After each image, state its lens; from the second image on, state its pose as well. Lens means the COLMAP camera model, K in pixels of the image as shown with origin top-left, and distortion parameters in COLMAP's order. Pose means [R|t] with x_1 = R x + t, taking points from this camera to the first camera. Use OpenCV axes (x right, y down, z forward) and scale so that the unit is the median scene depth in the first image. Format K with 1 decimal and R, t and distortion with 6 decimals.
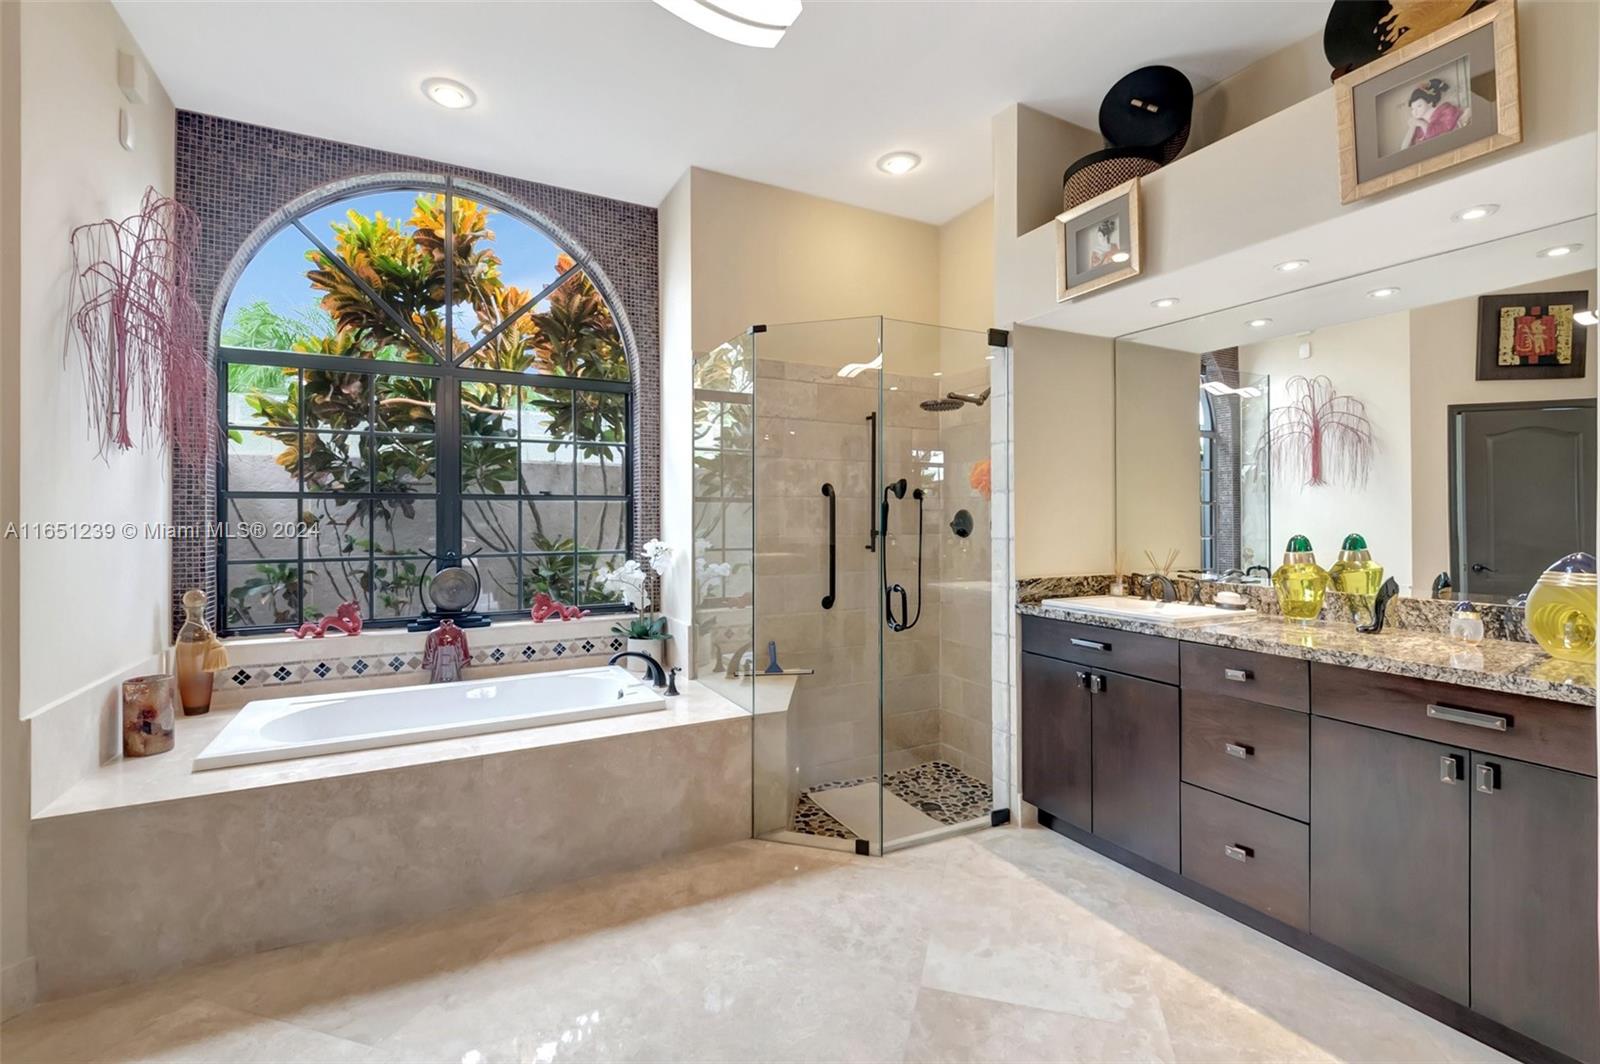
lens RADIAL K [[704.1, 0, 801.9], [0, 704.1, 514.5], [0, 0, 1]] dist [0.030377, -0.027011]
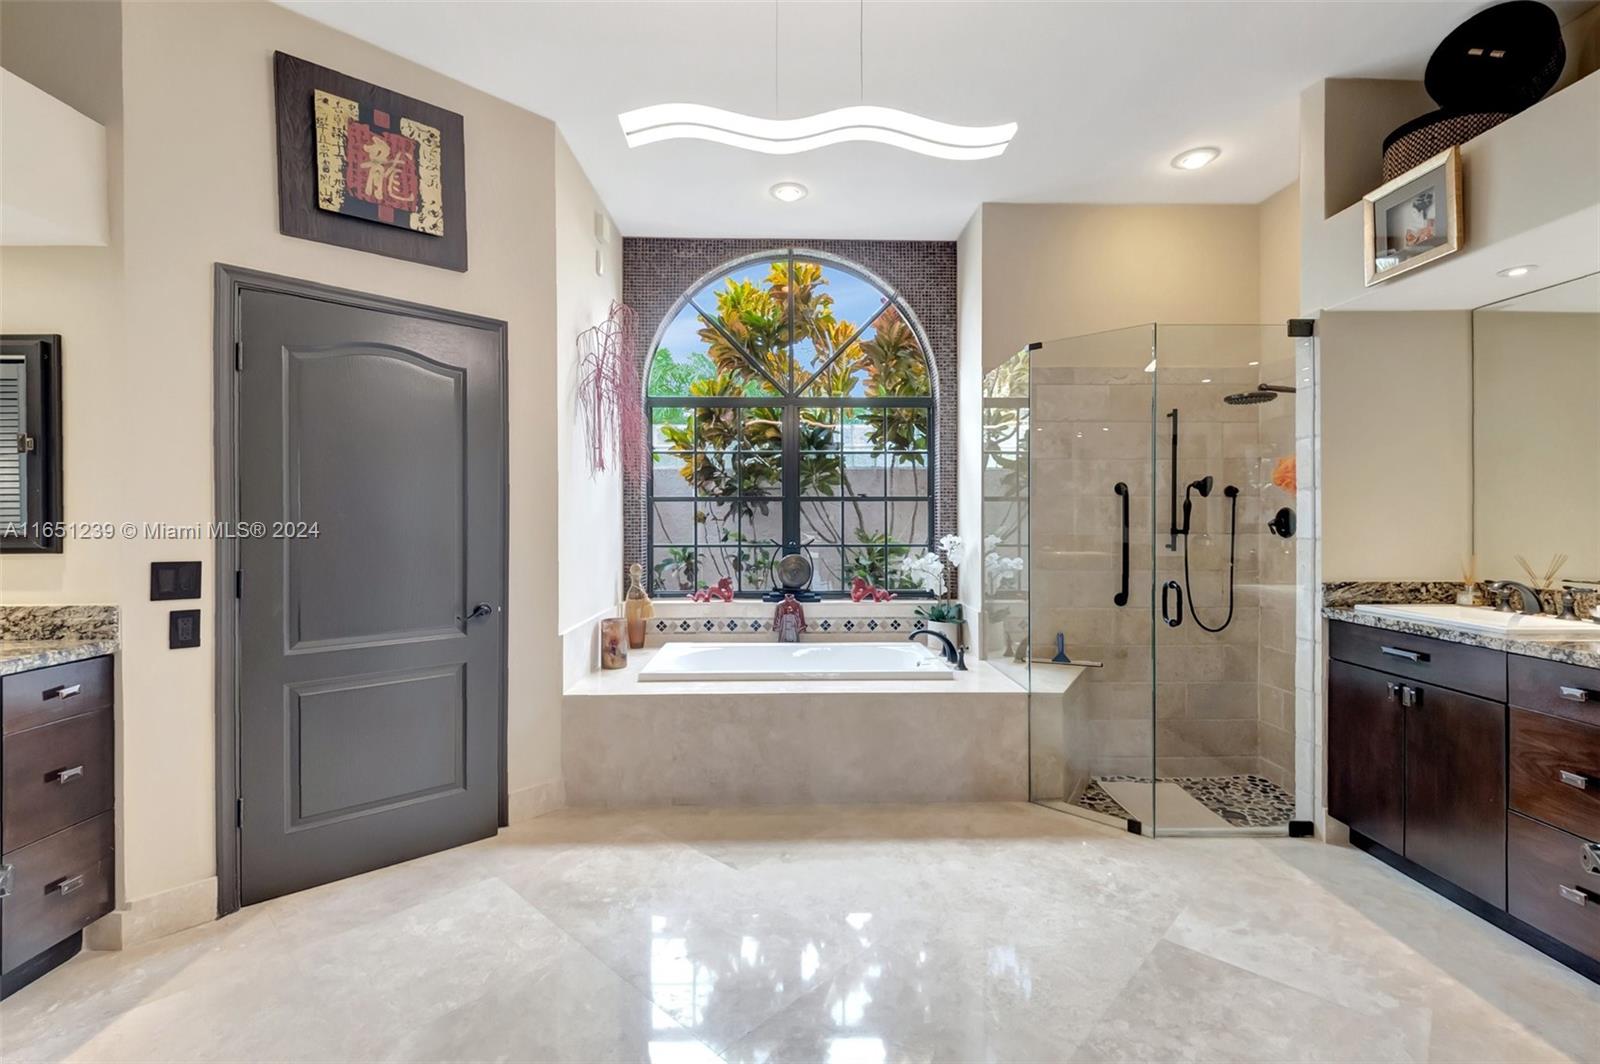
lens RADIAL K [[710.8, 0, 800.7], [0, 710.8, 518.1], [0, 0, 1]] dist [0.001843, -0.013946]
pose [[0.894650, 0.003542, -0.446753, 0.091692], [-0.000184, 0.999971, 0.007560, -0.000332], [0.446767, -0.006681, 0.894625, -0.141724]]
